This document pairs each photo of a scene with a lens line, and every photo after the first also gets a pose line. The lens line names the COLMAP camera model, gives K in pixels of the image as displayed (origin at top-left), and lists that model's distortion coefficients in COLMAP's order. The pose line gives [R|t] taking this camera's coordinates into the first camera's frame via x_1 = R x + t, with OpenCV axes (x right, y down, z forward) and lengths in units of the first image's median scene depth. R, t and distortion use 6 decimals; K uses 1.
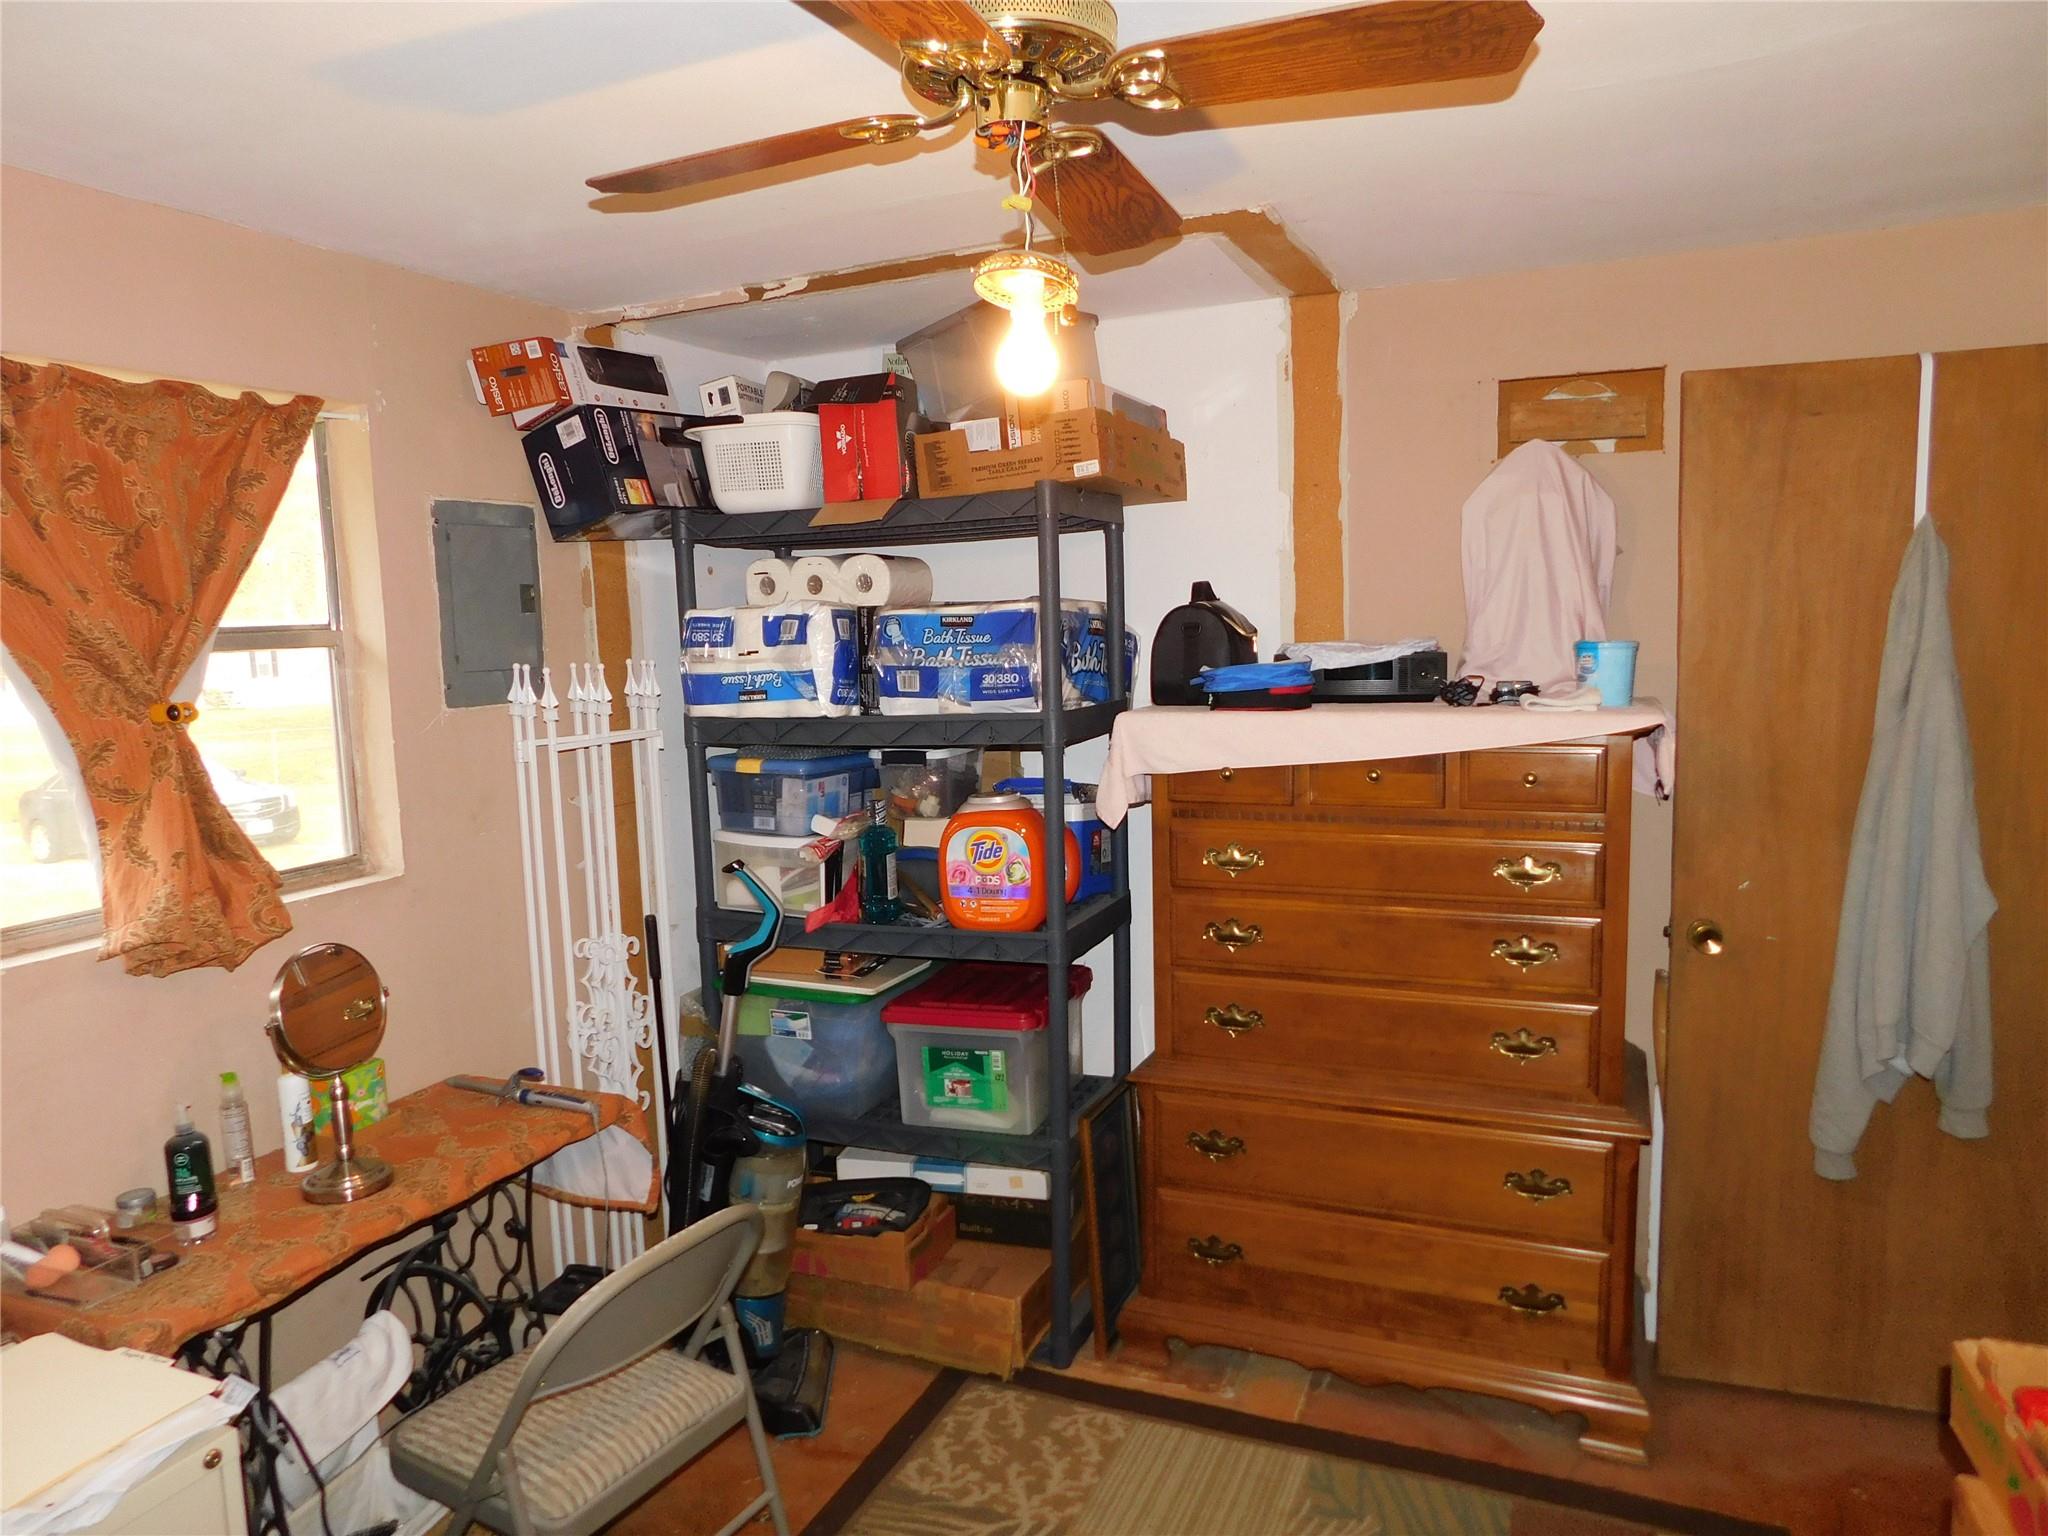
lens RADIAL K [[1345.2, 0, 1009.8], [0, 1345.2, 778.3], [0, 0, 1]] dist [-0.074374, 0.056302]
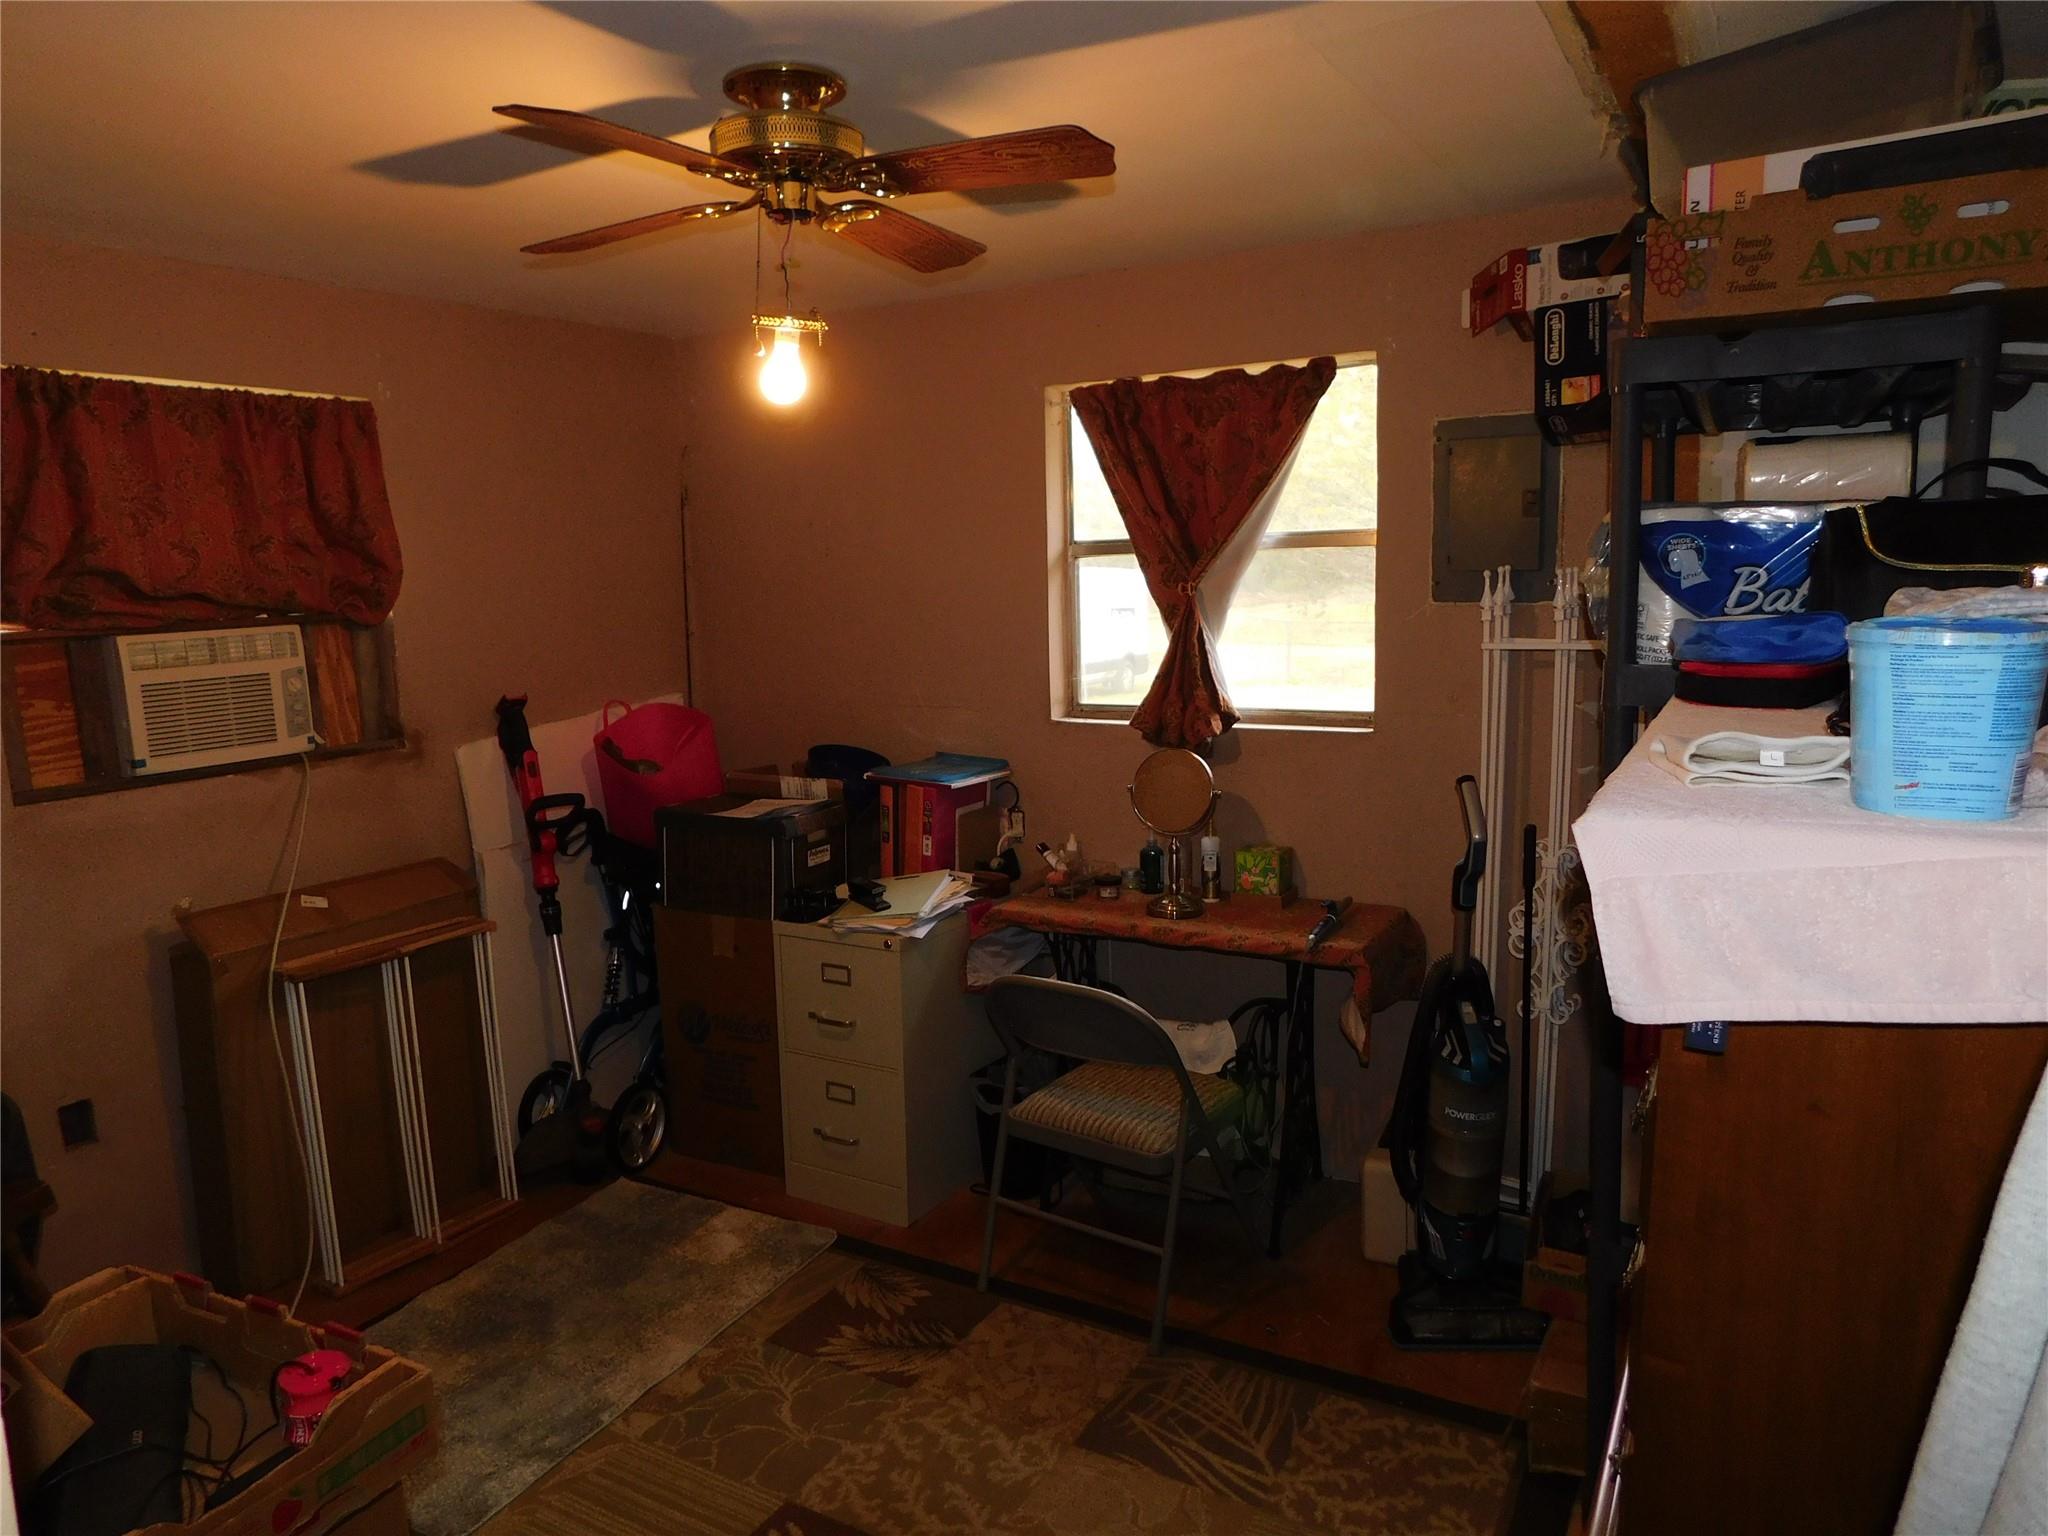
lens RADIAL K [[1345.2, 0, 1009.8], [0, 1345.2, 778.3], [0, 0, 1]] dist [-0.074374, 0.056302]
pose [[-0.096034, 0.199087, -0.975265, 0.787054], [-0.084757, 0.974600, 0.207297, -0.114126], [0.991763, 0.102568, -0.076721, 0.744073]]
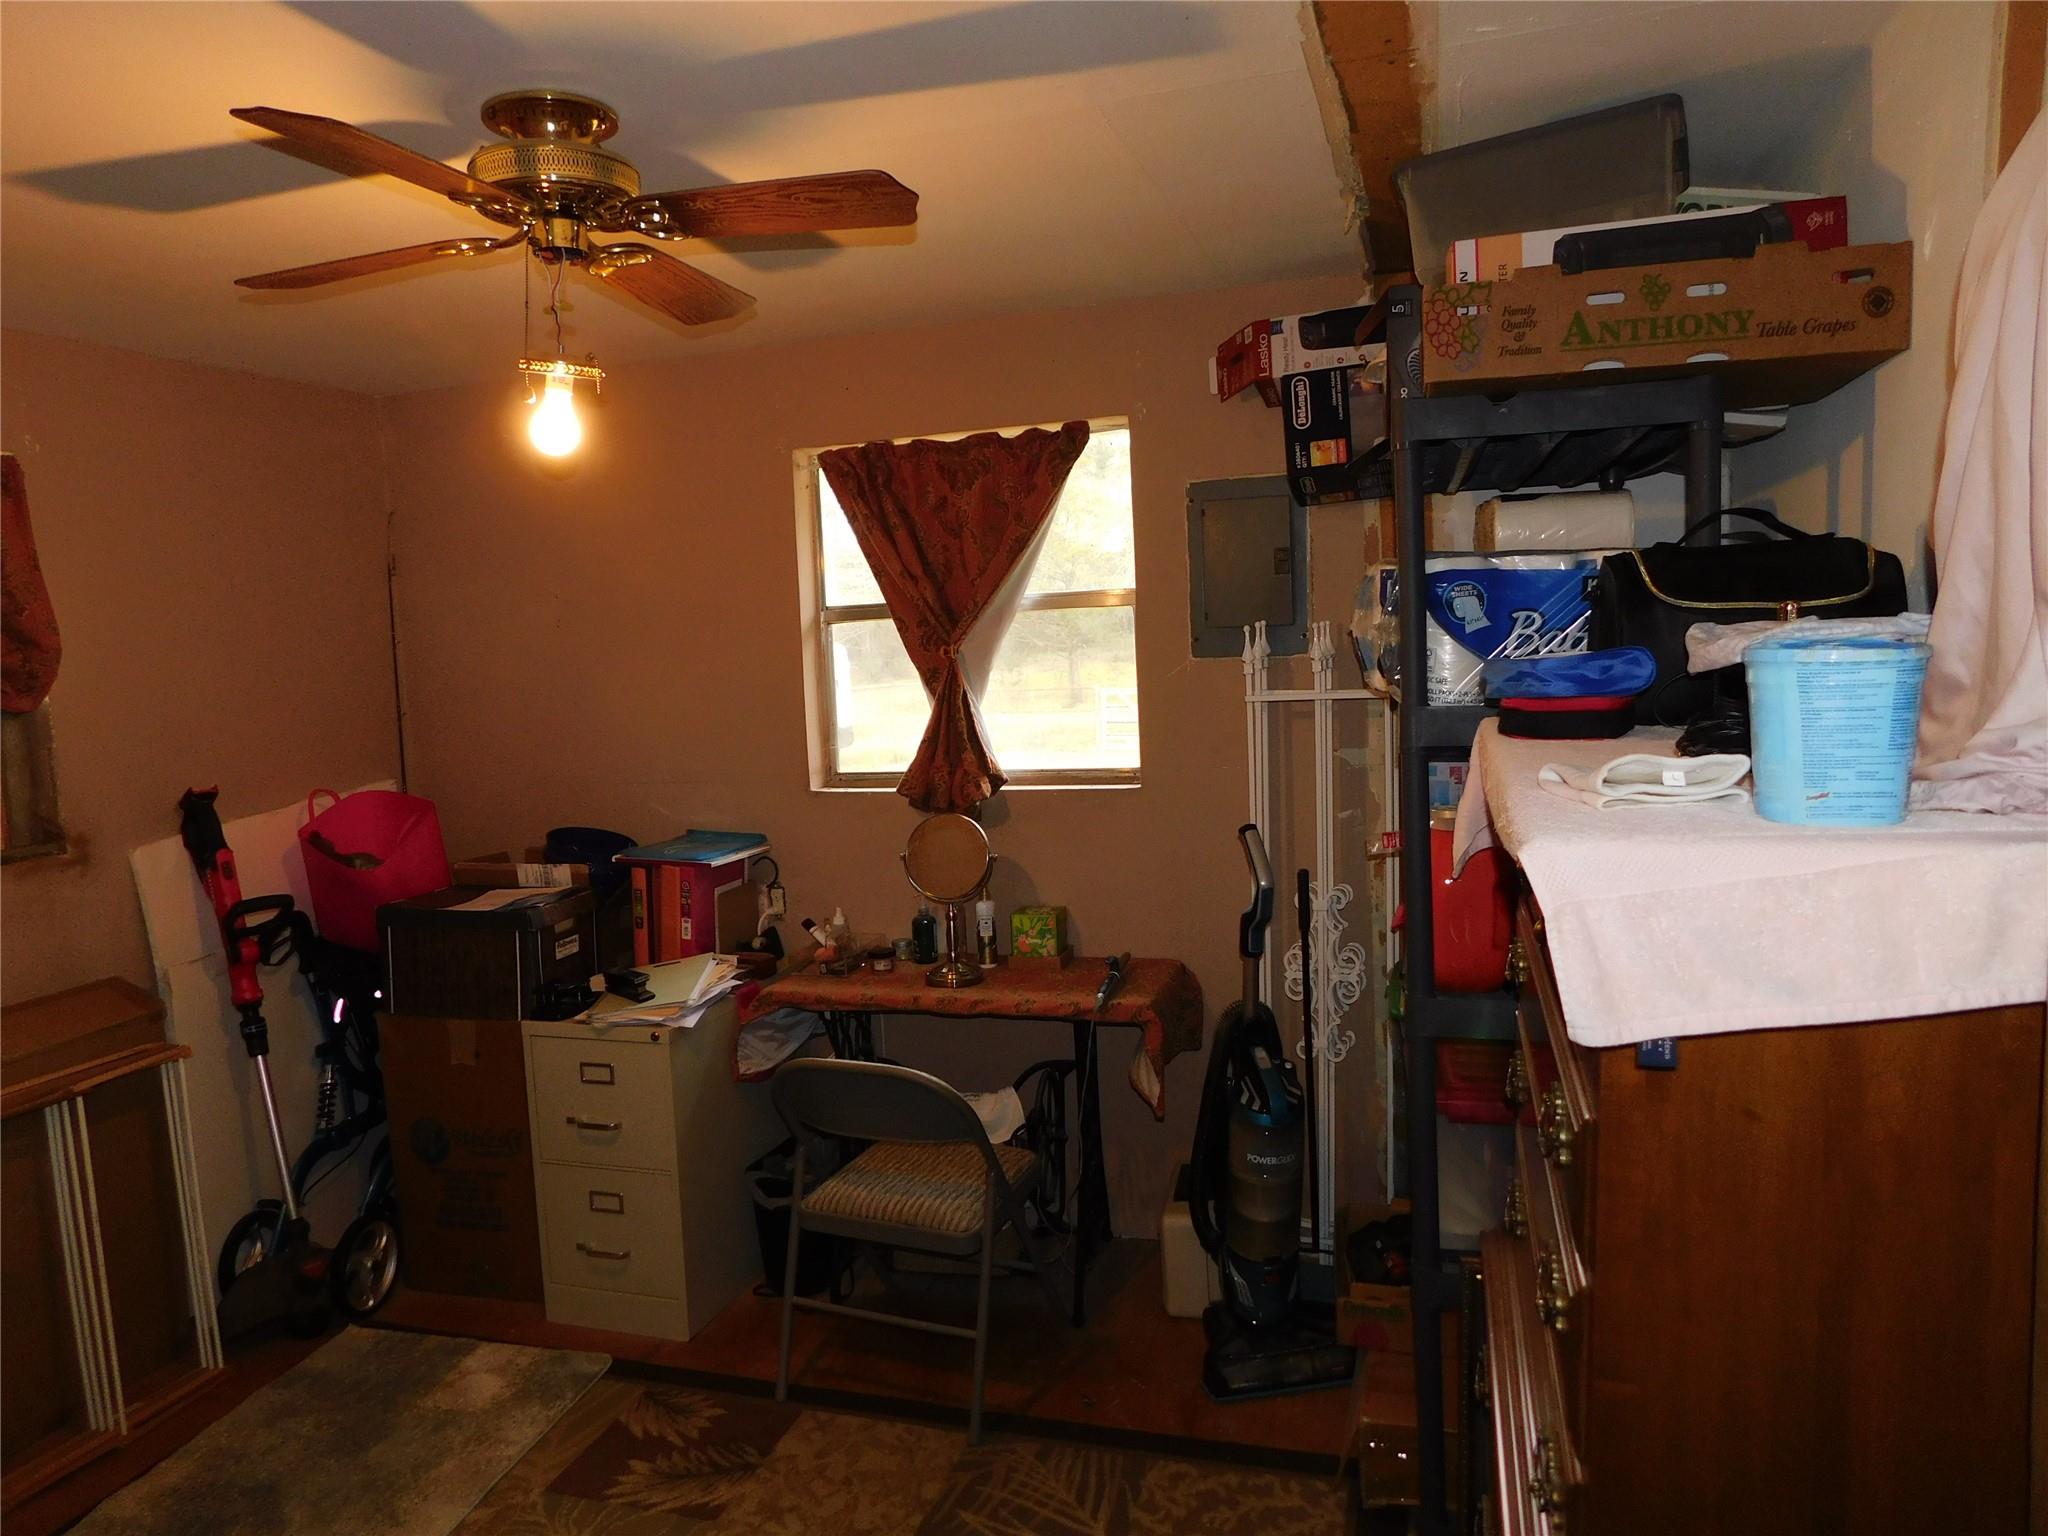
lens RADIAL K [[1345.2, 0, 1009.8], [0, 1345.2, 778.3], [0, 0, 1]] dist [-0.074374, 0.056302]
pose [[0.131836, 0.145099, -0.980595, 0.756092], [-0.076999, 0.987739, 0.135804, -0.098011], [0.988277, 0.057601, 0.141392, 0.678928]]
